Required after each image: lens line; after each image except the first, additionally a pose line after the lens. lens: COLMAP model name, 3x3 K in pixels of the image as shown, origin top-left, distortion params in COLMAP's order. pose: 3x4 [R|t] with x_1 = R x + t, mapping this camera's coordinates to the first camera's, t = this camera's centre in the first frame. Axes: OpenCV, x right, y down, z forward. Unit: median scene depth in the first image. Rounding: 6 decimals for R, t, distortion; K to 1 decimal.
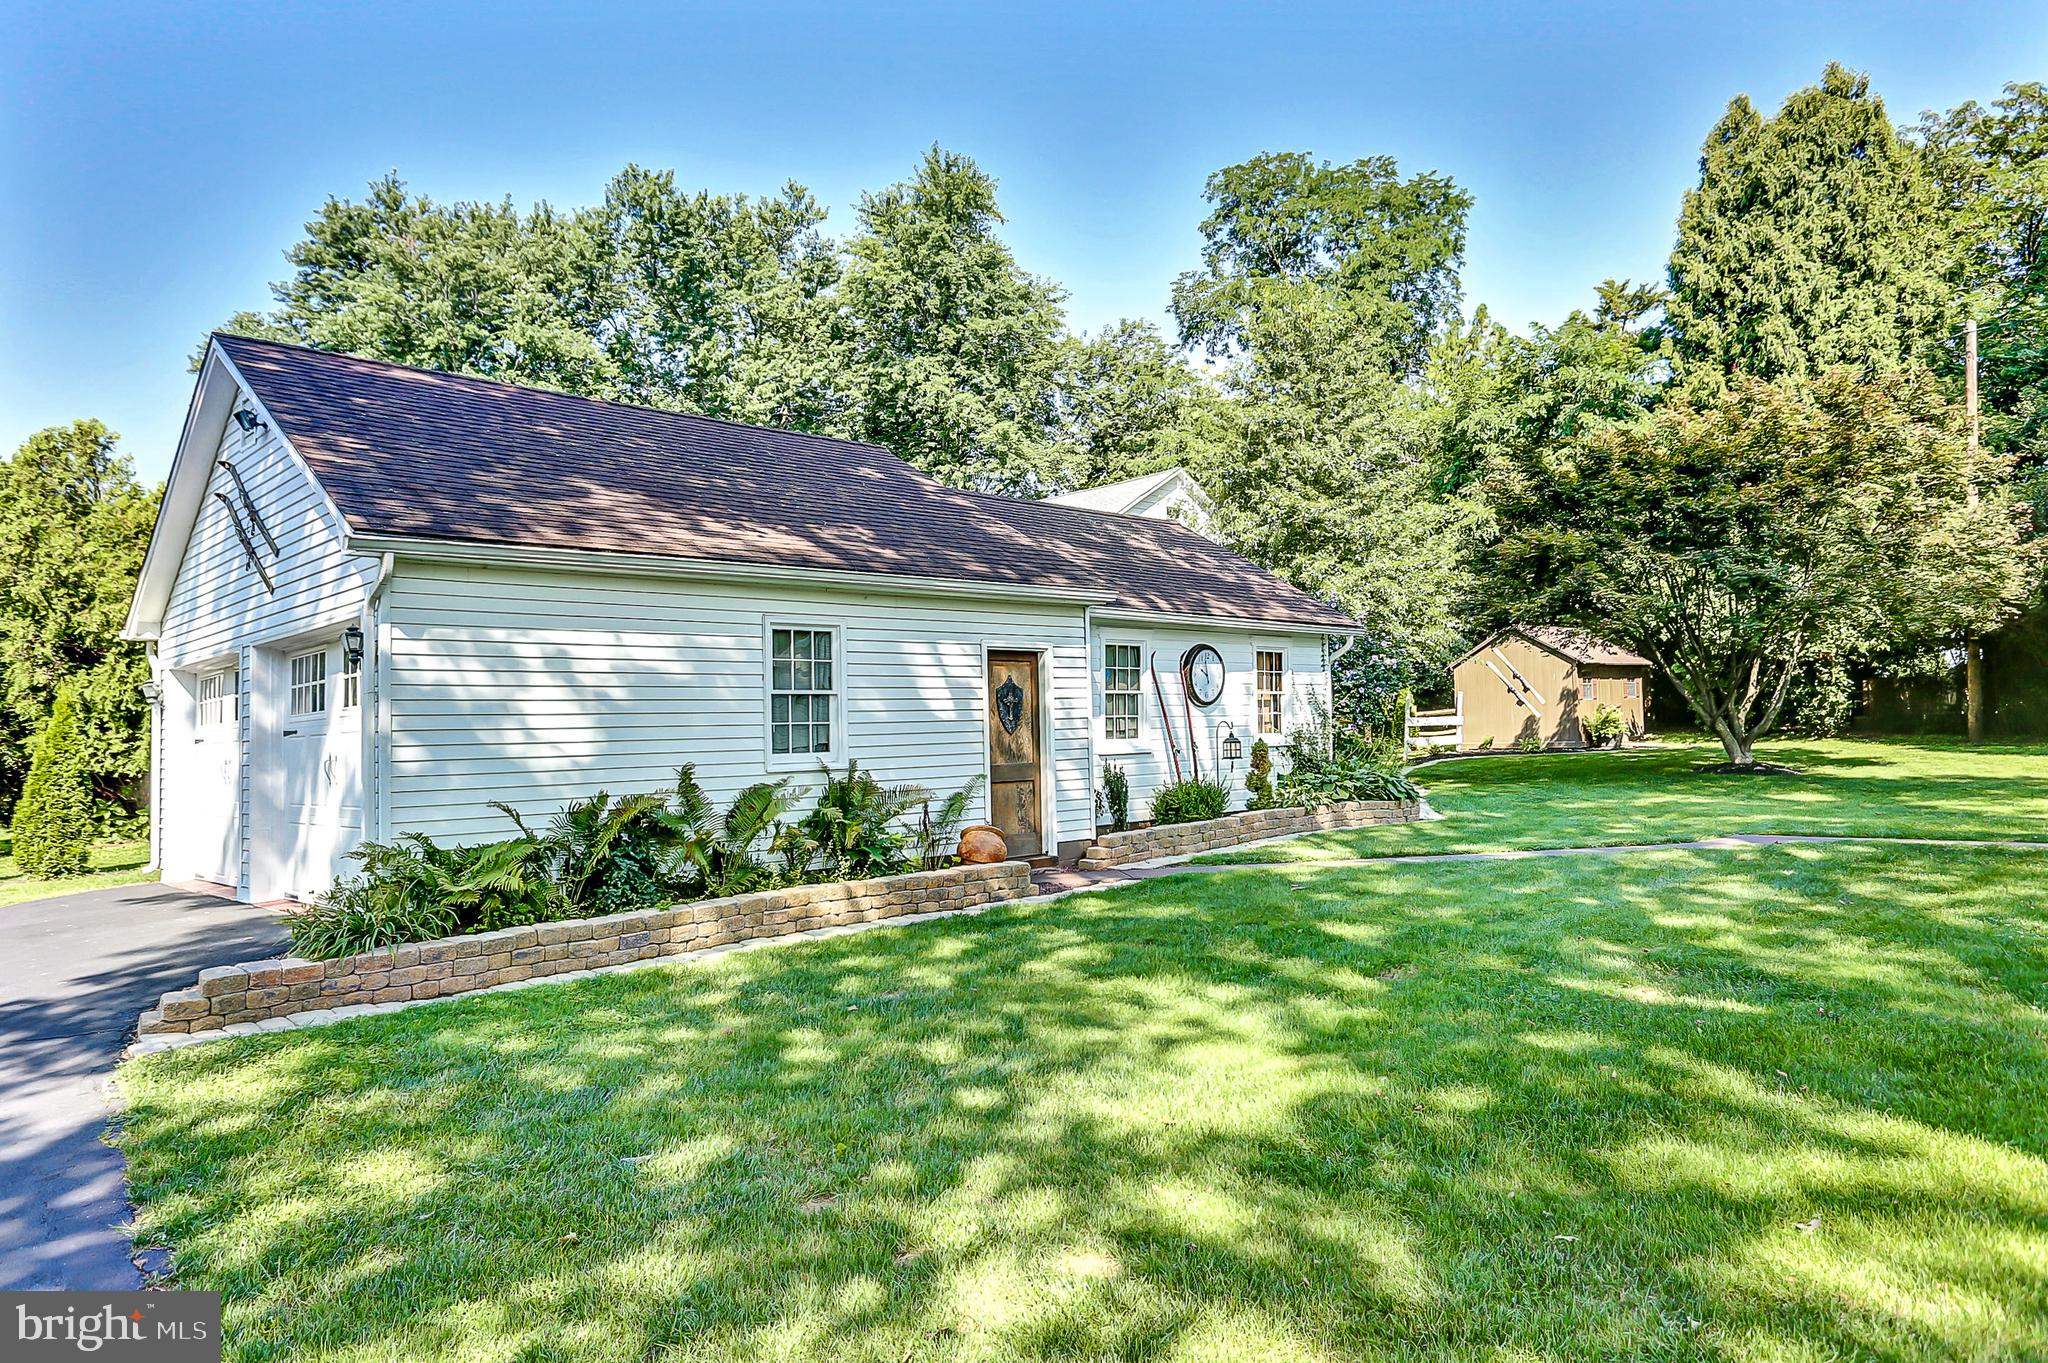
lens RADIAL K [[1287.6, 0, 1024.0], [0, 1287.6, 681.5], [0, 0, 1]] dist [-0.023011, 0.000618]
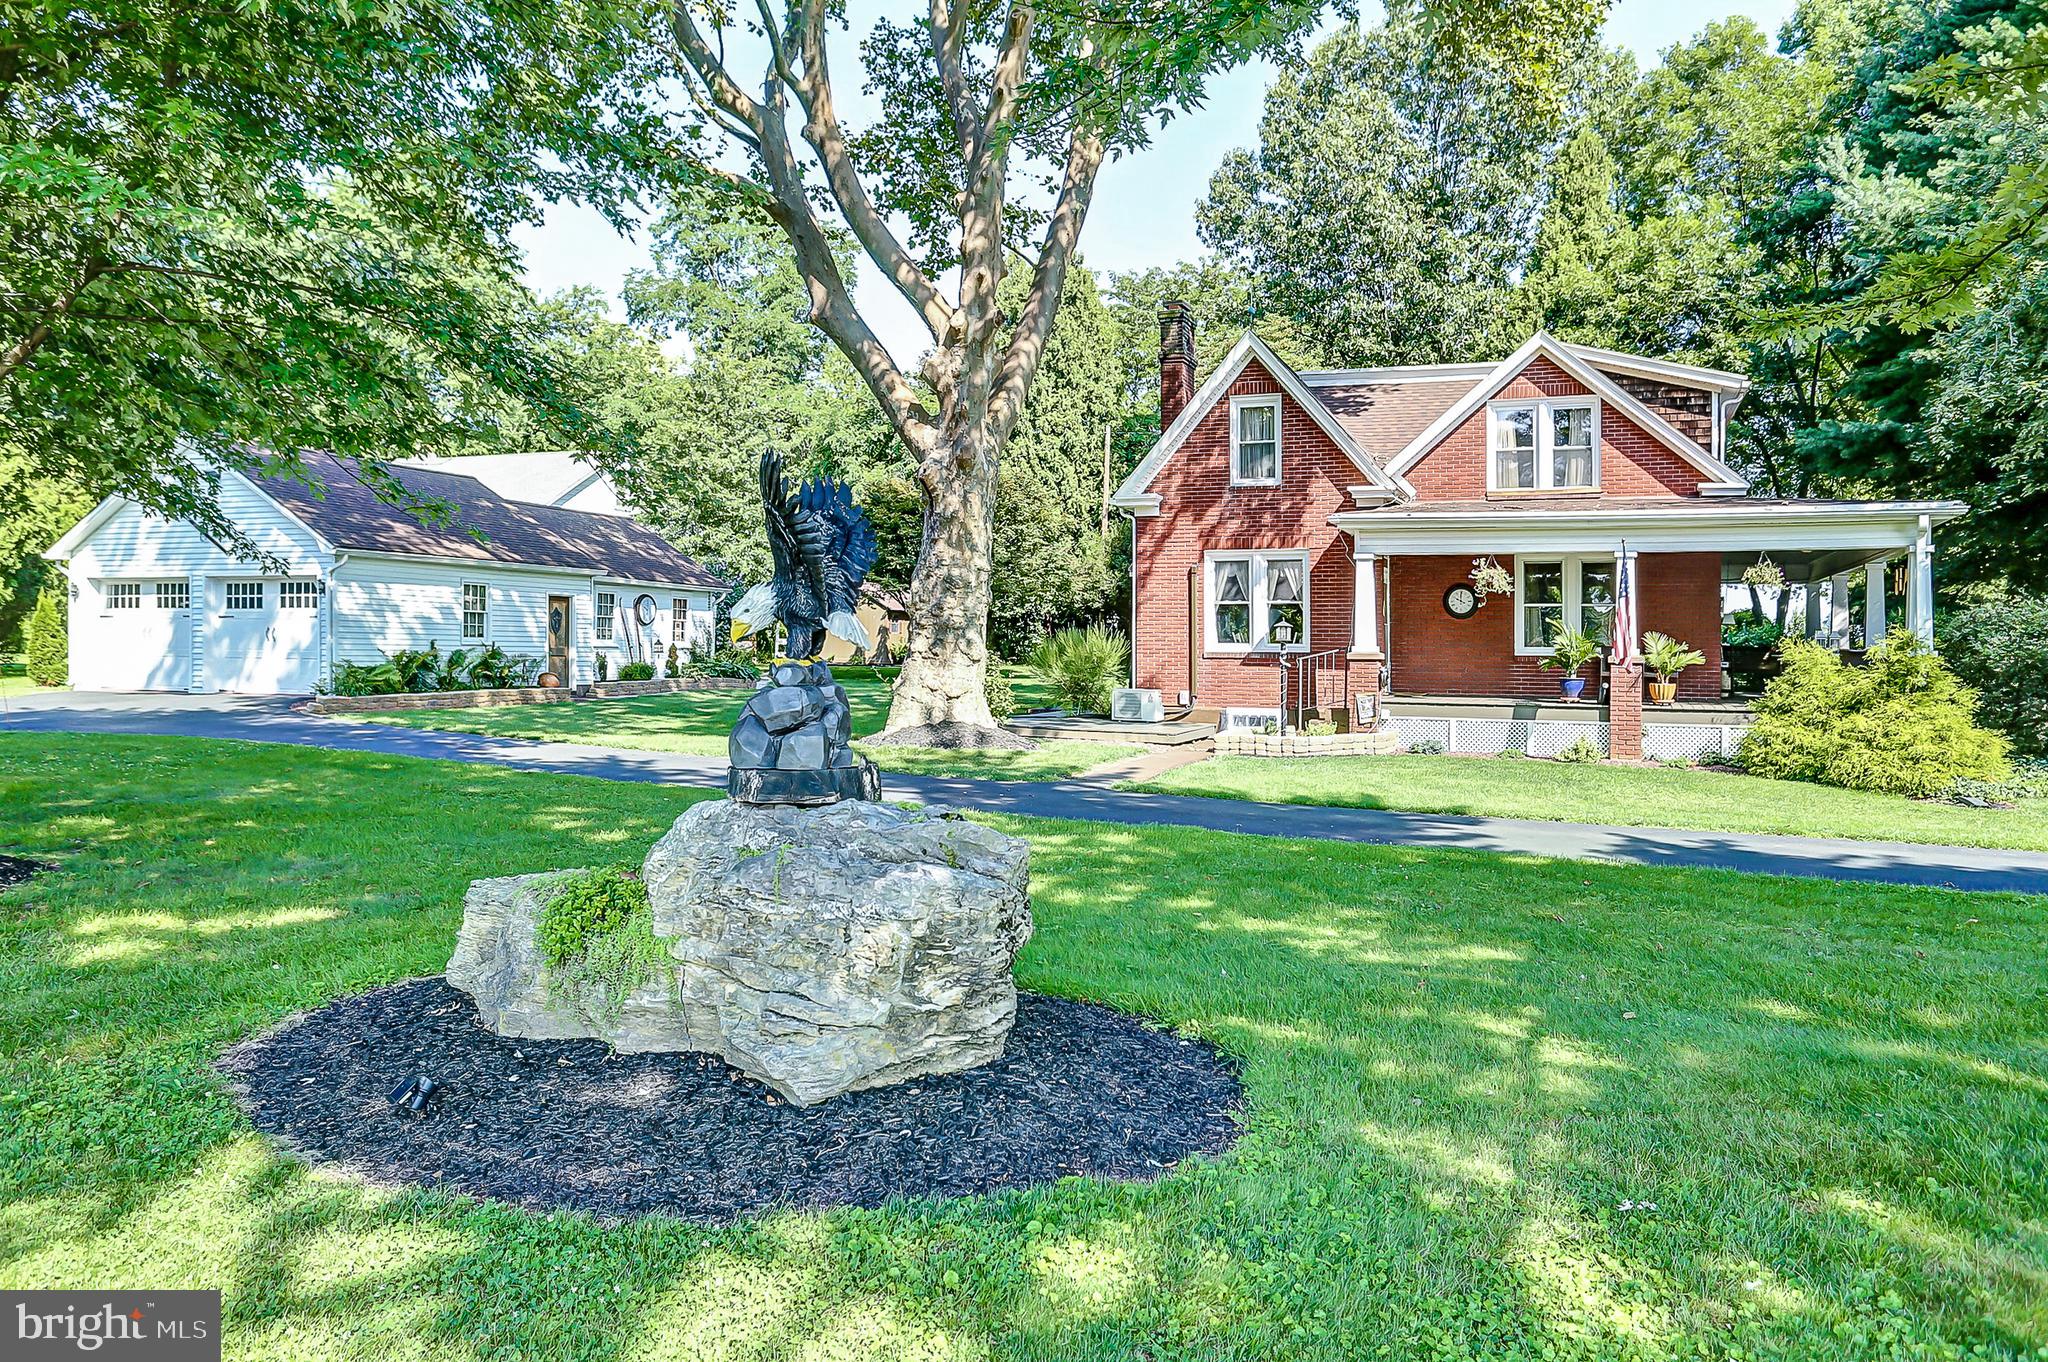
lens RADIAL K [[1447.5, 0, 1062.6], [0, 1447.5, 695.4], [0, 0, 1]] dist [0.000893, -0.003195]
pose [[0.904778, 0.034472, 0.424486, -0.220203], [-0.063204, 0.996550, 0.053790, -0.034381], [-0.421167, -0.075497, 0.903835, -1.288975]]
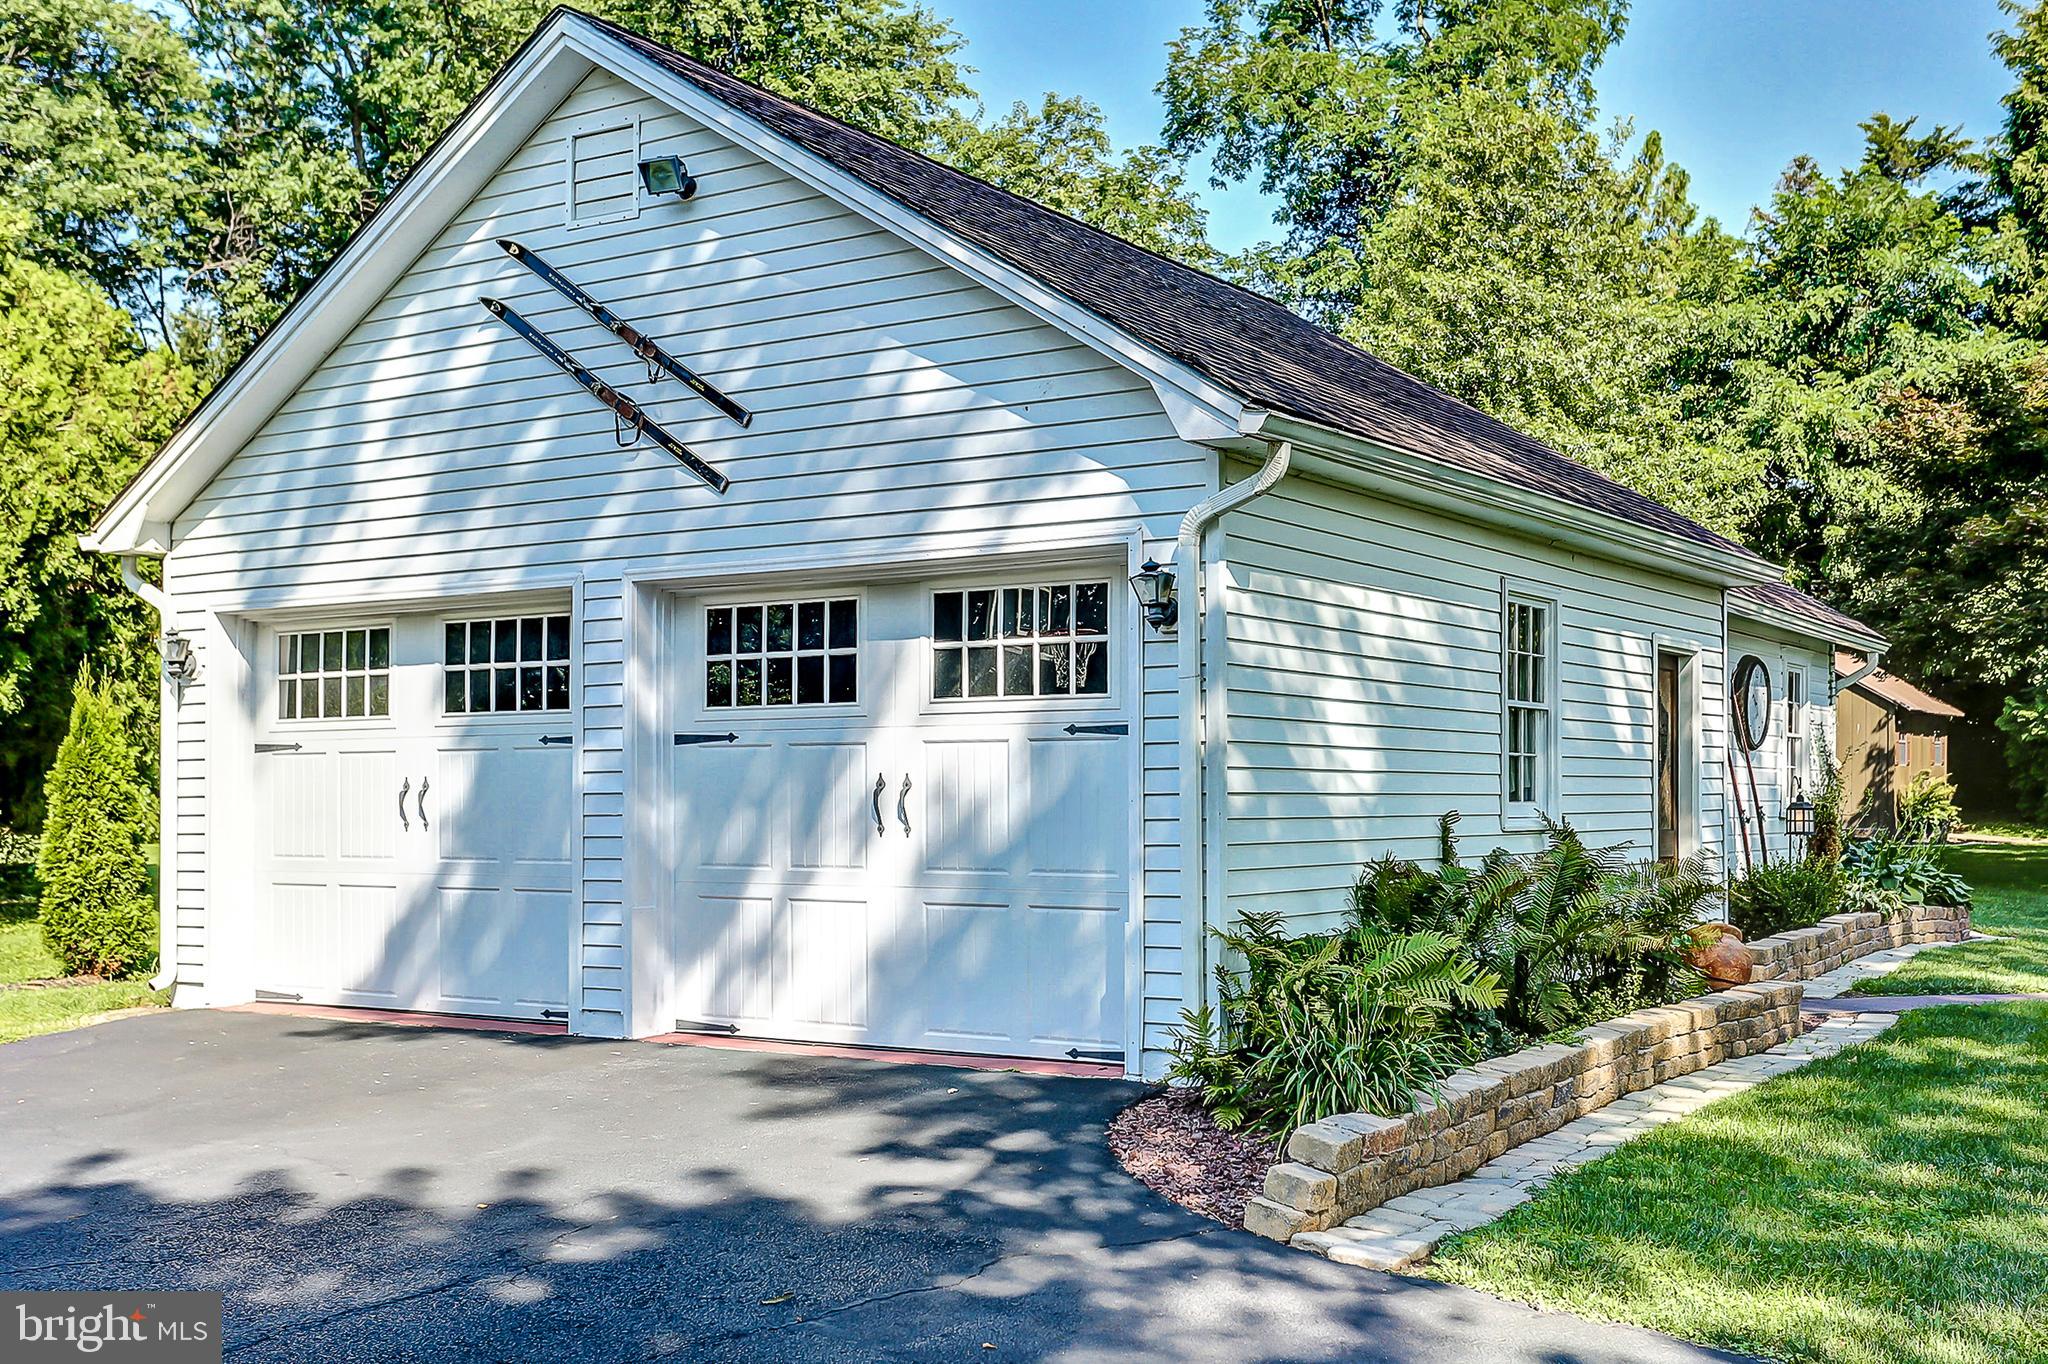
lens RADIAL K [[2197.4, 0, 1034.7], [0, 2197.4, 764.6], [0, 0, 1]] dist [-0.010744, 0.012862]
pose [[0.975628, 0.037436, 0.216214, -0.438646], [-0.043079, 0.998842, 0.021443, 0.017103], [-0.215160, -0.030235, 0.976111, 0.010339]]
